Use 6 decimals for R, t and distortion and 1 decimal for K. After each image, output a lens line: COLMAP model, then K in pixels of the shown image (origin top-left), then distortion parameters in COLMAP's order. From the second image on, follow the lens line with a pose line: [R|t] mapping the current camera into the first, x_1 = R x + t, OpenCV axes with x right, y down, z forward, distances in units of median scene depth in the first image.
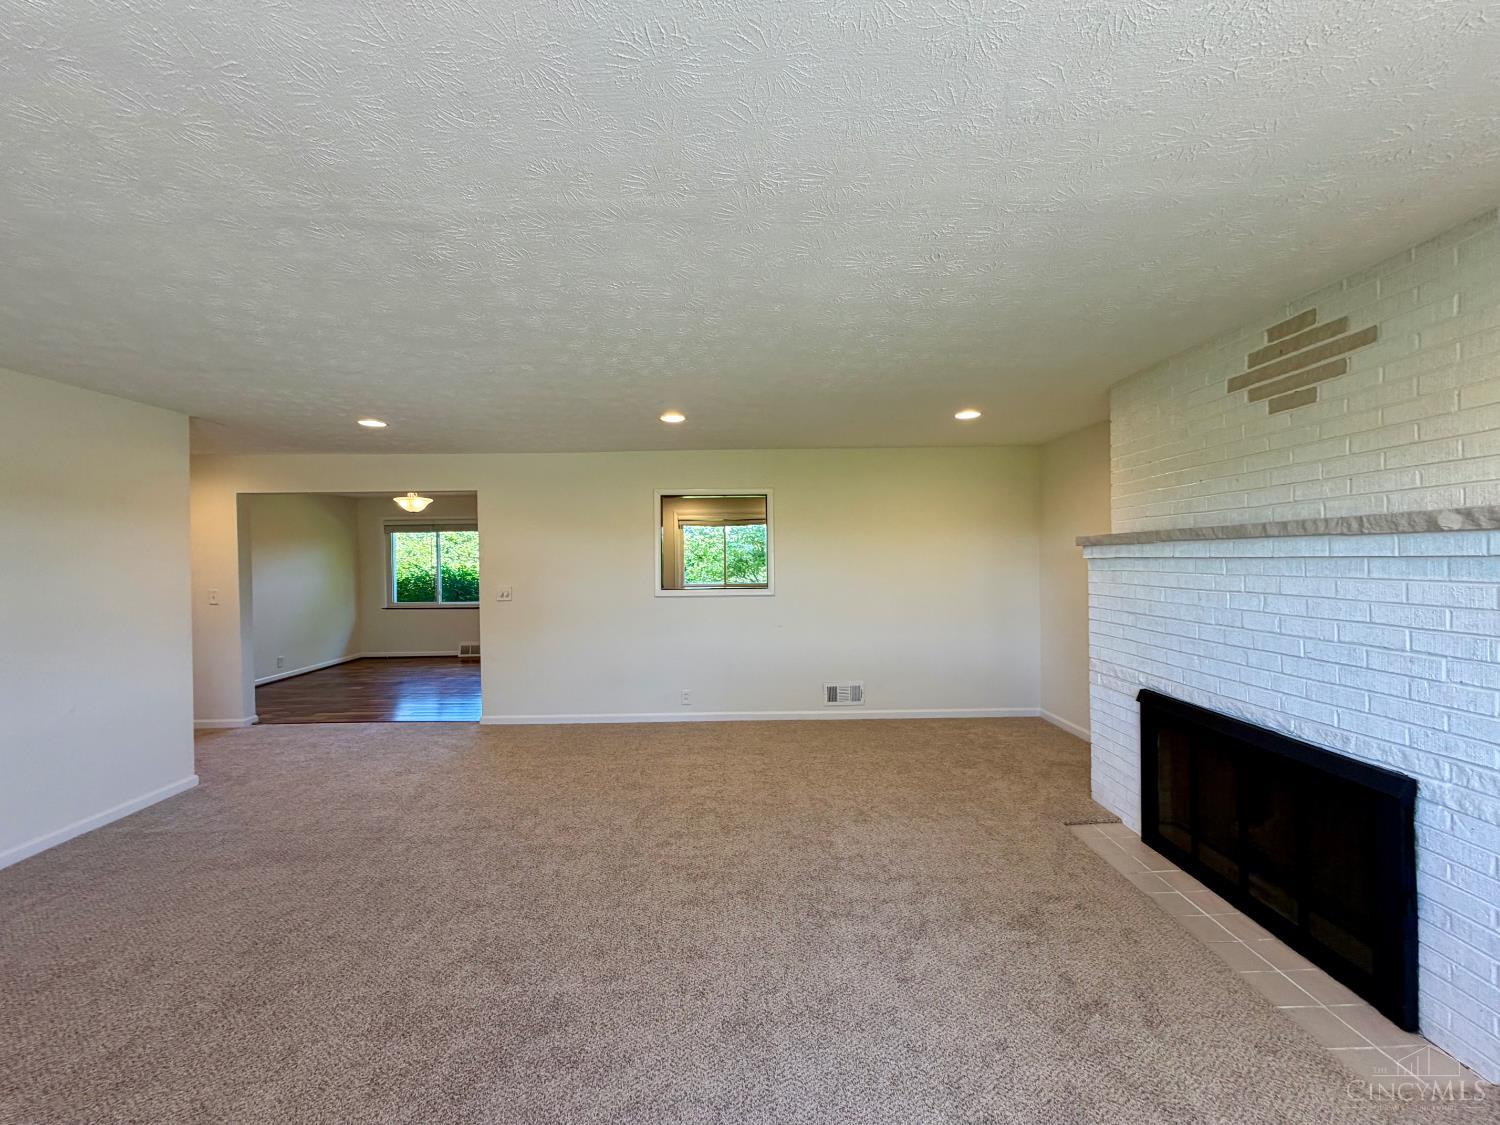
lens RADIAL K [[598.3, 0, 743.7], [0, 598.3, 560.3], [0, 0, 1]] dist [-0.000478, 0.000281]
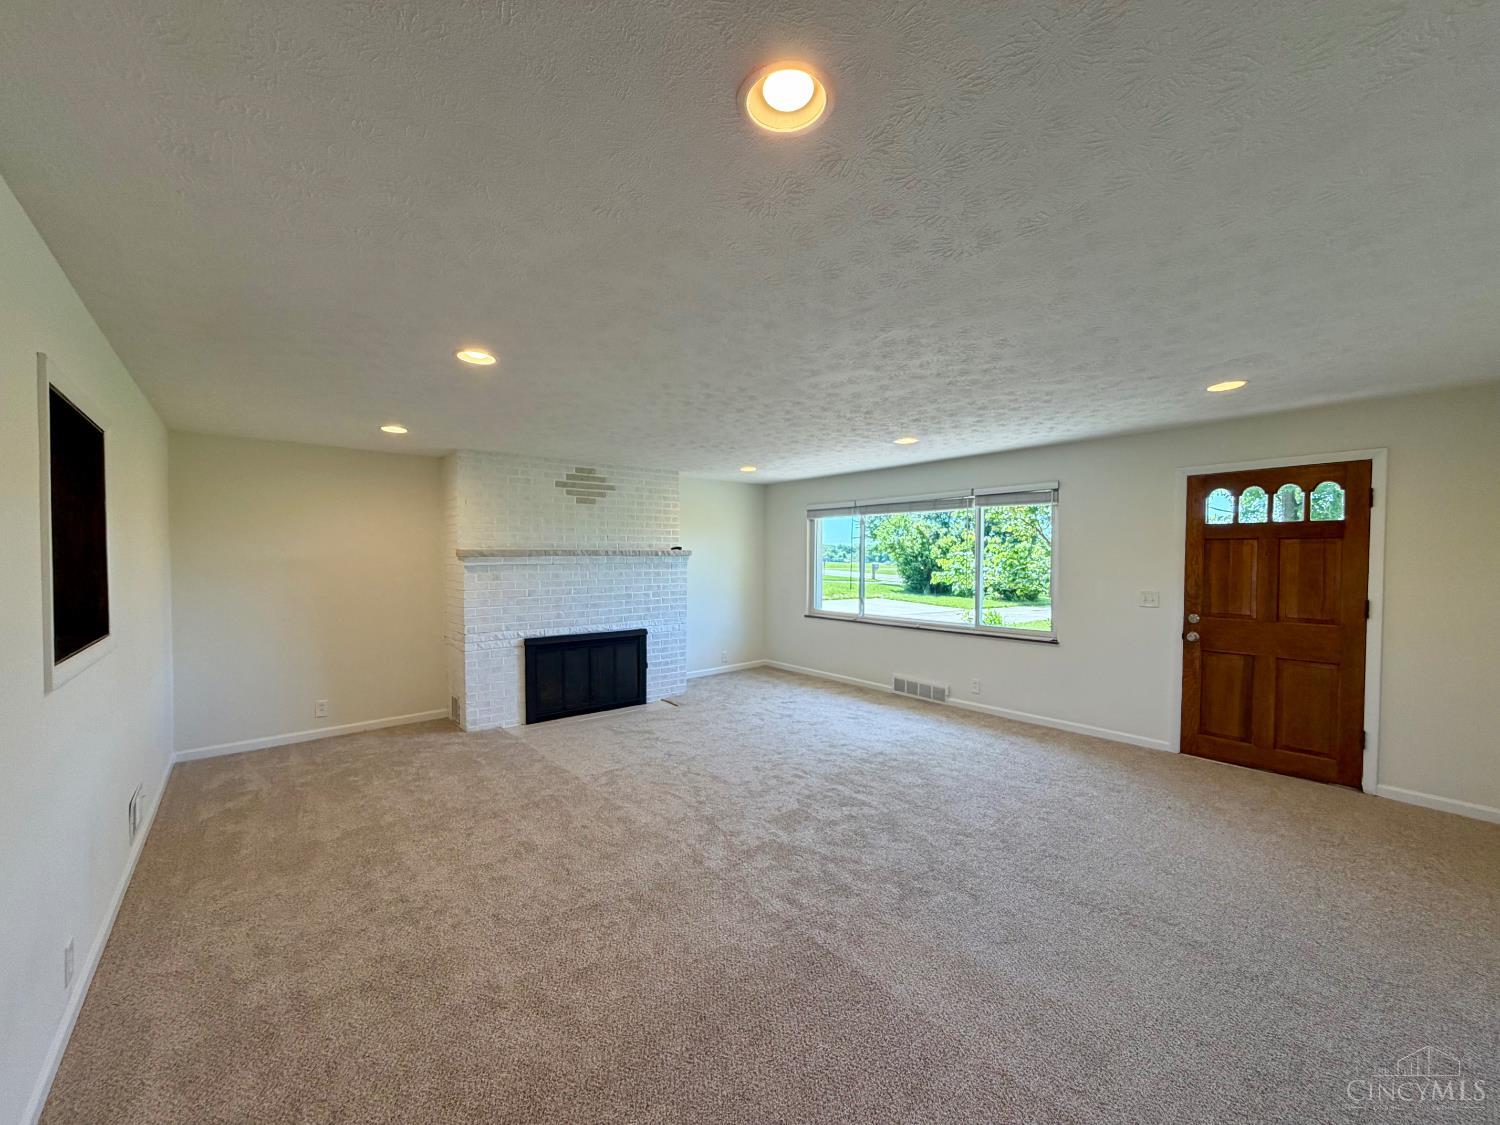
lens RADIAL K [[598.3, 0, 747.1], [0, 598.3, 560.6], [0, 0, 1]] dist [-0.000478, 0.000281]
pose [[-0.636637, 0.007074, 0.771131, -1.320253], [0.011893, 0.999929, 0.000646, -0.011011], [-0.771072, 0.009583, -0.636676, 1.912561]]
